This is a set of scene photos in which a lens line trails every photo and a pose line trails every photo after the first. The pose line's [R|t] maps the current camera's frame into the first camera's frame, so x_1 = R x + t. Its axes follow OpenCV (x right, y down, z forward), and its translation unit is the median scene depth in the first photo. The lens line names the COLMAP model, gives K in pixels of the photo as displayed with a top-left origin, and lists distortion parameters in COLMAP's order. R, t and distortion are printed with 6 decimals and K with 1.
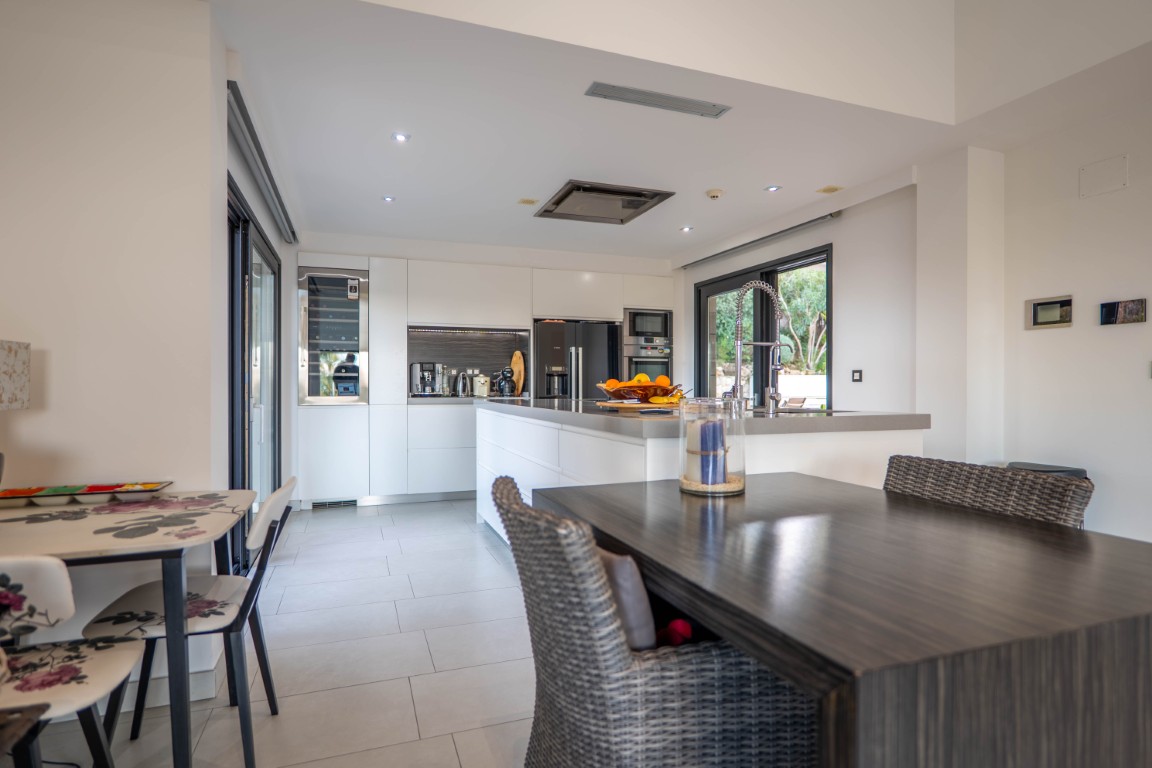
lens RADIAL K [[592.6, 0, 575.4], [0, 592.6, 388.2], [0, 0, 1]] dist [-0.019063, -0.000335]
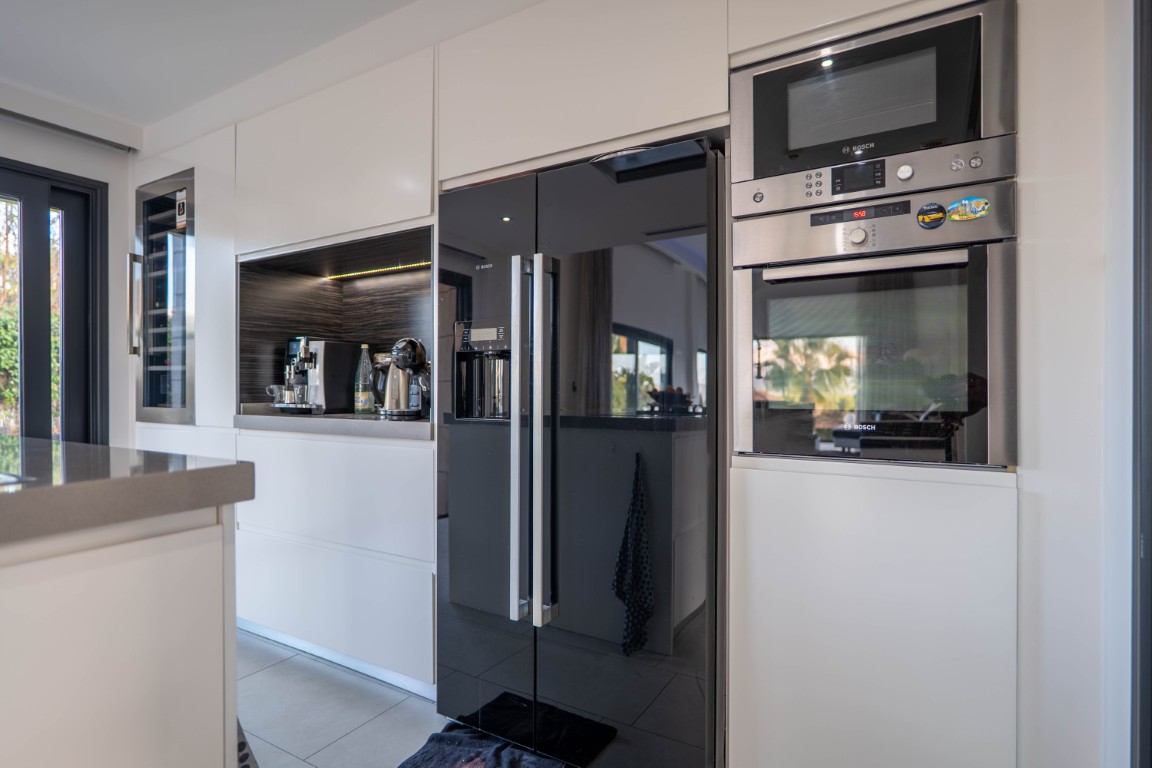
lens RADIAL K [[592.6, 0, 574.2], [0, 592.6, 383.7], [0, 0, 1]] dist [-0.019063, -0.000335]
pose [[0.619243, -0.001737, -0.785197, 0.231584], [0.004799, 0.999987, 0.001572, -0.006894], [0.785185, -0.004741, 0.619244, 0.800311]]
